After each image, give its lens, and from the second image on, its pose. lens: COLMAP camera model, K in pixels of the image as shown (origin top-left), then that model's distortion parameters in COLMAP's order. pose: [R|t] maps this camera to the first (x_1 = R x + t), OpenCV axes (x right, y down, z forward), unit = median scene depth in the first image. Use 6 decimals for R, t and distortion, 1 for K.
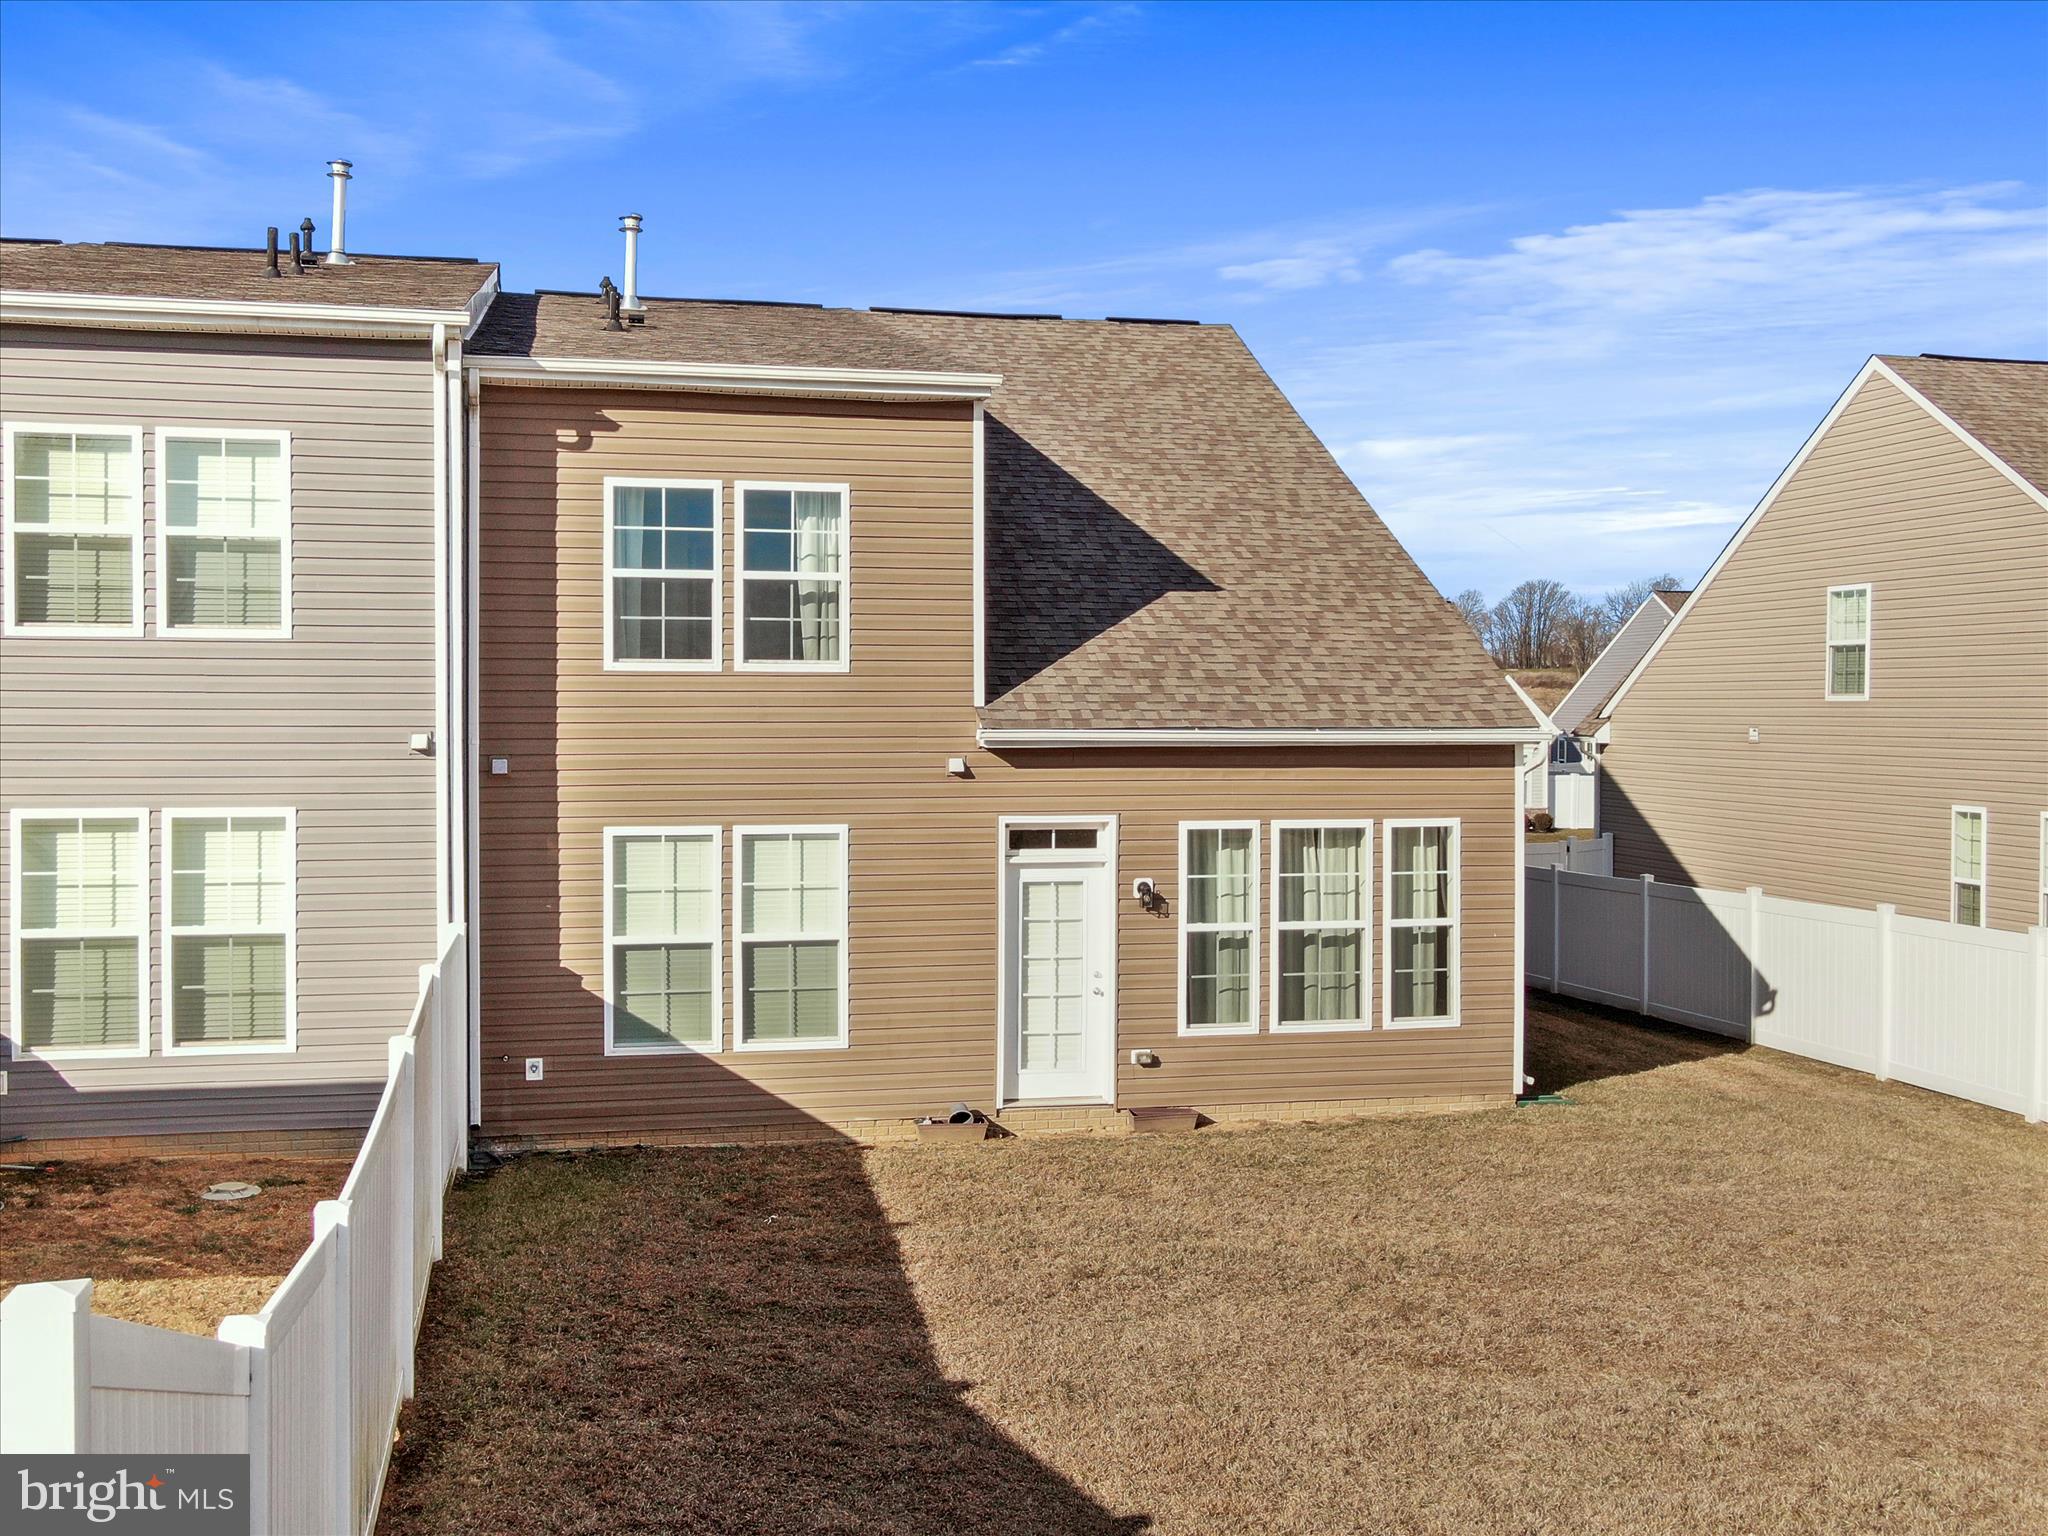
lens RADIAL K [[2049.6, 0, 1021.2], [0, 2049.6, 758.6], [0, 0, 1]] dist [-0.000235, -0.005799]
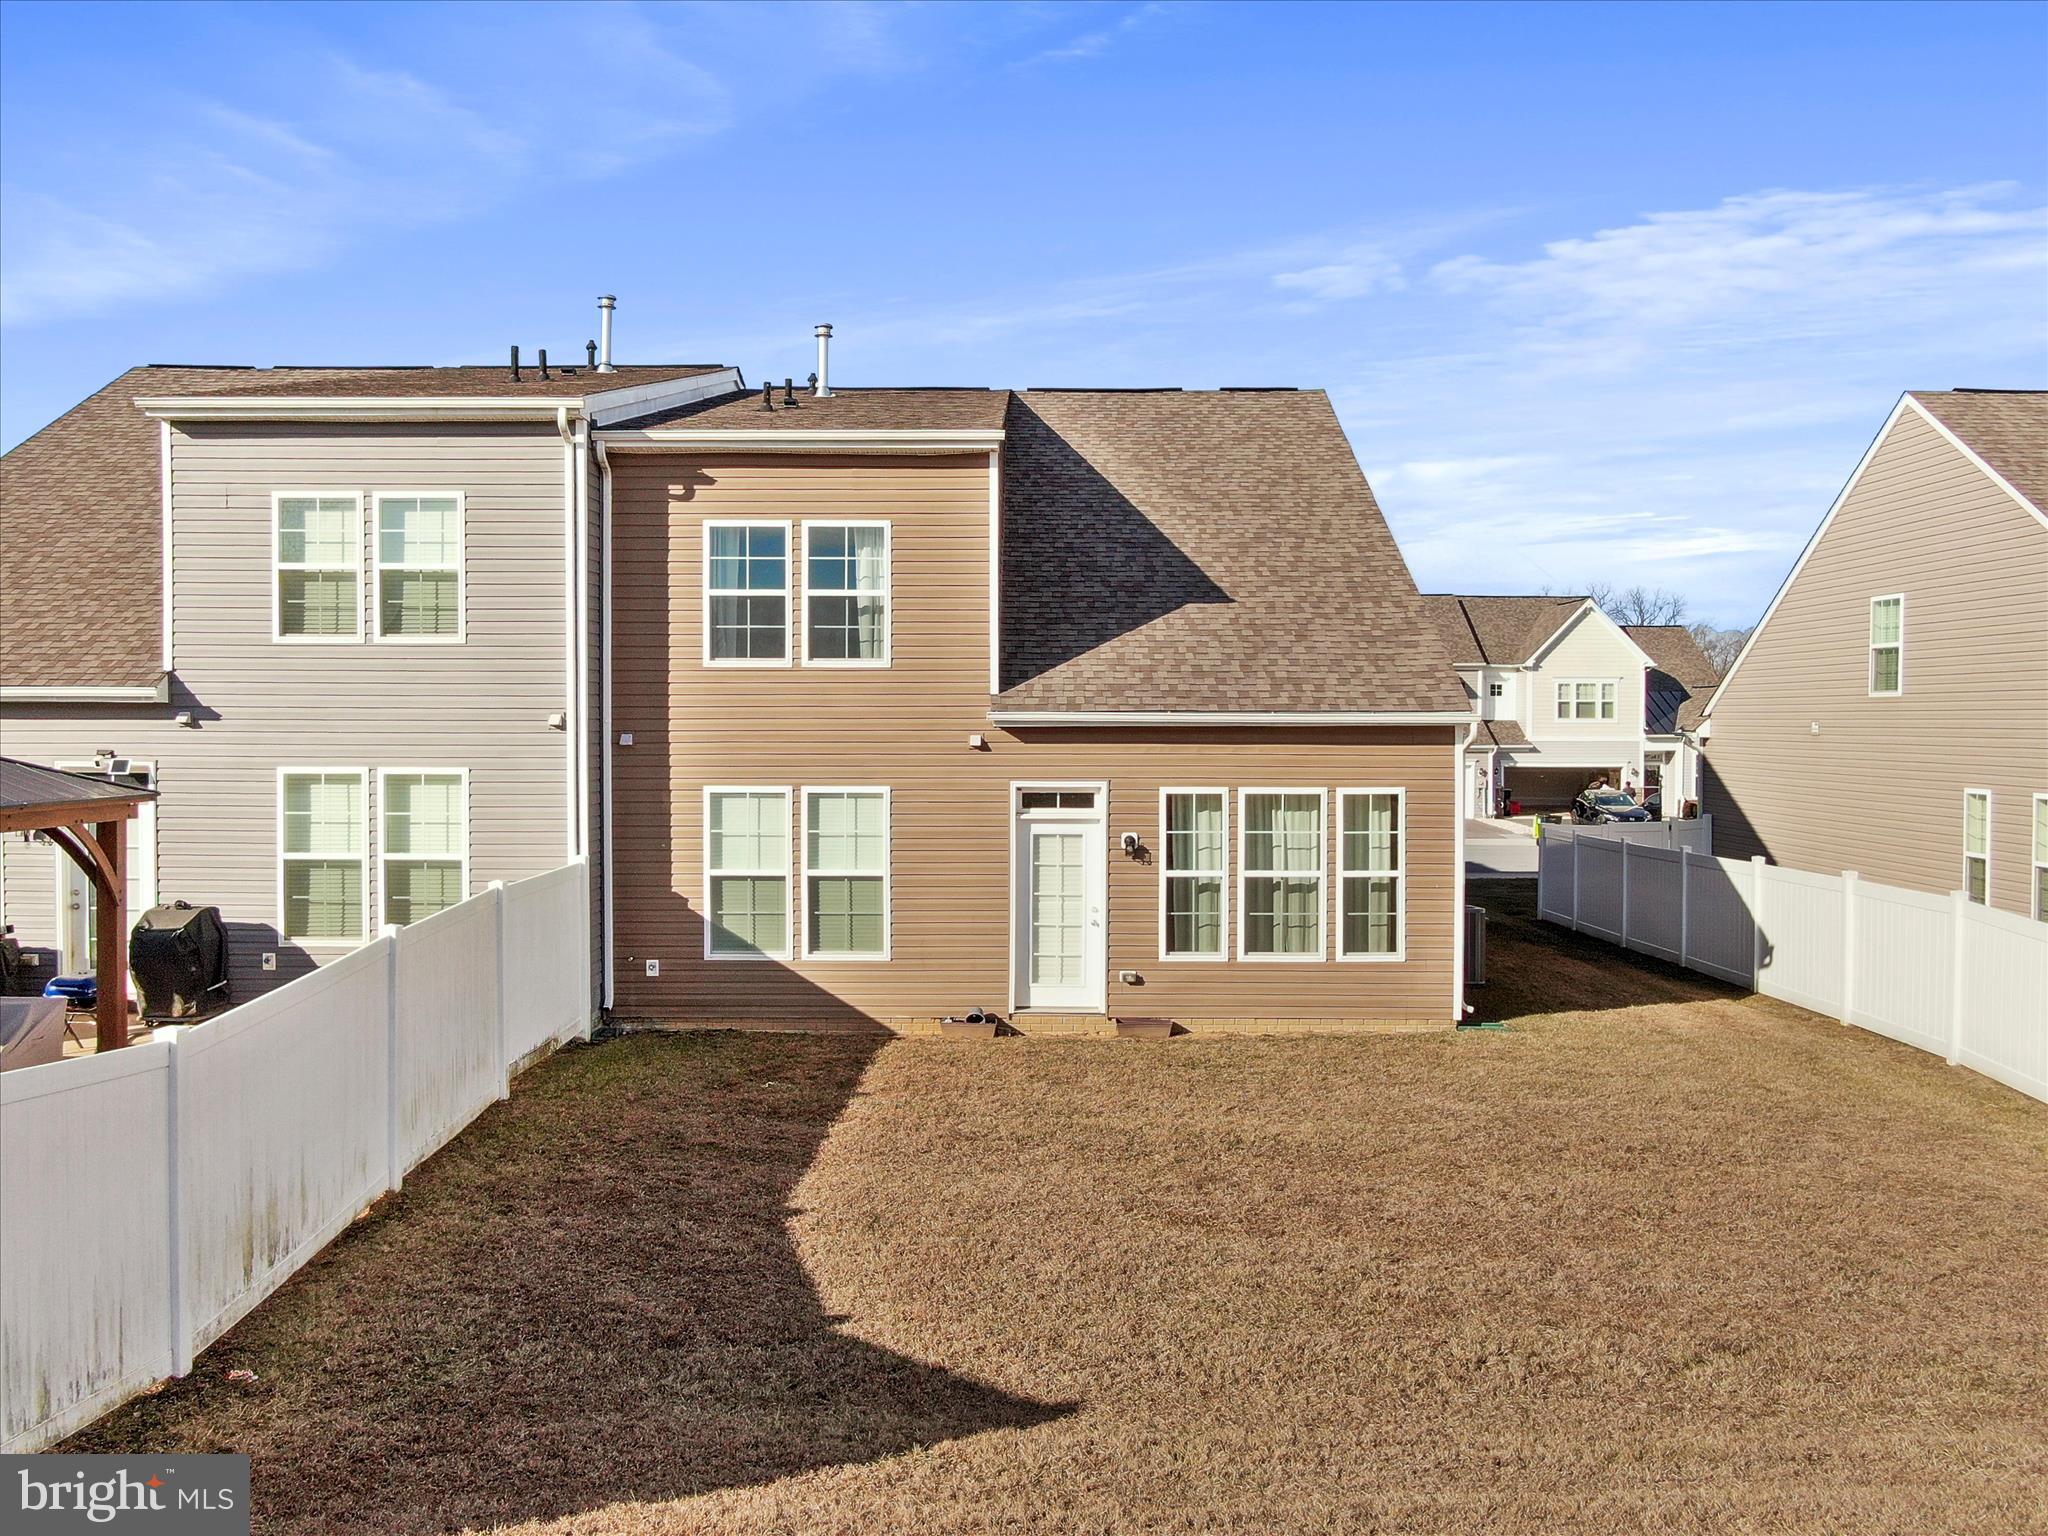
lens RADIAL K [[1621.6, 0, 1024.0], [0, 1621.6, 768.0], [0, 0, 1]] dist [-0.013288, 0.001605]
pose [[0.974562, 0.006041, -0.224038, 0.221868], [-0.005188, 0.999977, 0.004398, 0.015587], [0.224060, -0.003124, 0.974570, 0.030287]]
